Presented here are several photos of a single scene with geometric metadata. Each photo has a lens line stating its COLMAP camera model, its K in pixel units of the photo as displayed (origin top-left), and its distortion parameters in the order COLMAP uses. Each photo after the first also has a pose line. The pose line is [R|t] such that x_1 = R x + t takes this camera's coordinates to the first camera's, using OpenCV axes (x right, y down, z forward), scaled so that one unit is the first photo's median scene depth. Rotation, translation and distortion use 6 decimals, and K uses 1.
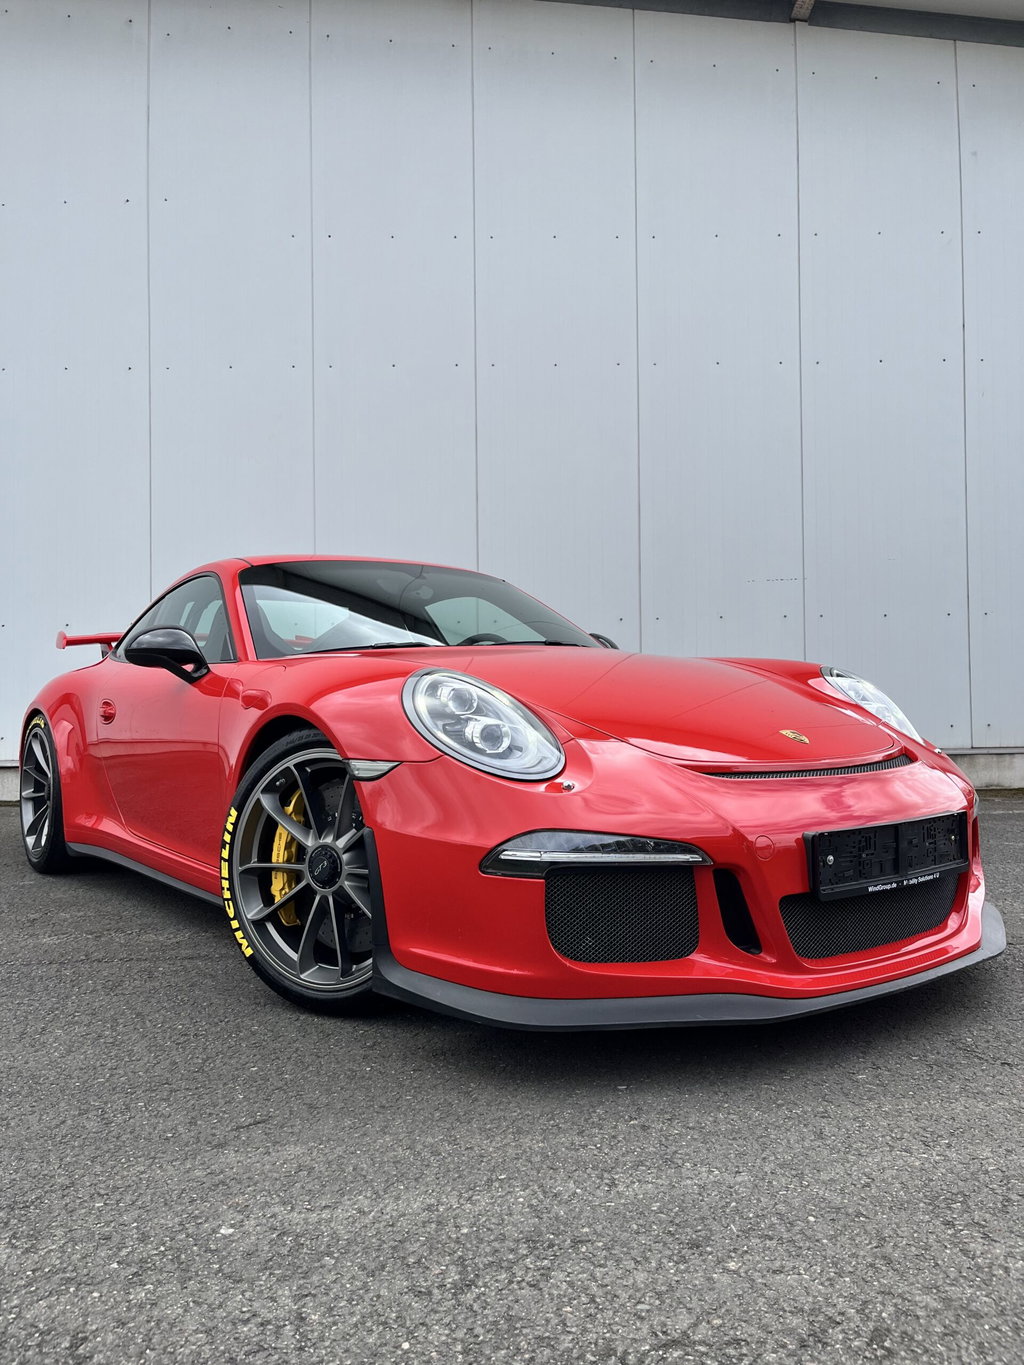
lens RADIAL K [[1029.8, 0, 512.0], [0, 1029.8, 682.5], [0, 0, 1]] dist [0.040391, 0.004572]
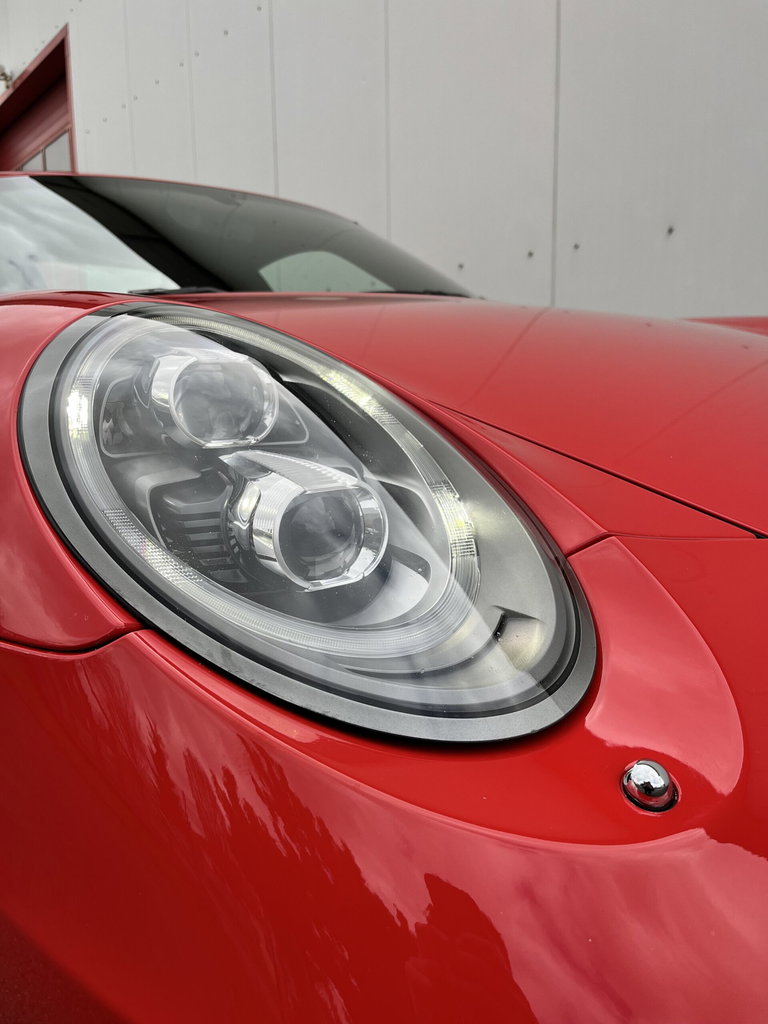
lens RADIAL K [[772.6, 0, 384.0], [0, 772.6, 512.0], [0, 0, 1]] dist [0.040391, 0.004572]
pose [[0.999380, -0.000104, 0.035197, -0.009007], [-0.006551, 0.981973, 0.188907, 0.004634], [-0.034582, -0.189021, 0.981364, 0.762042]]
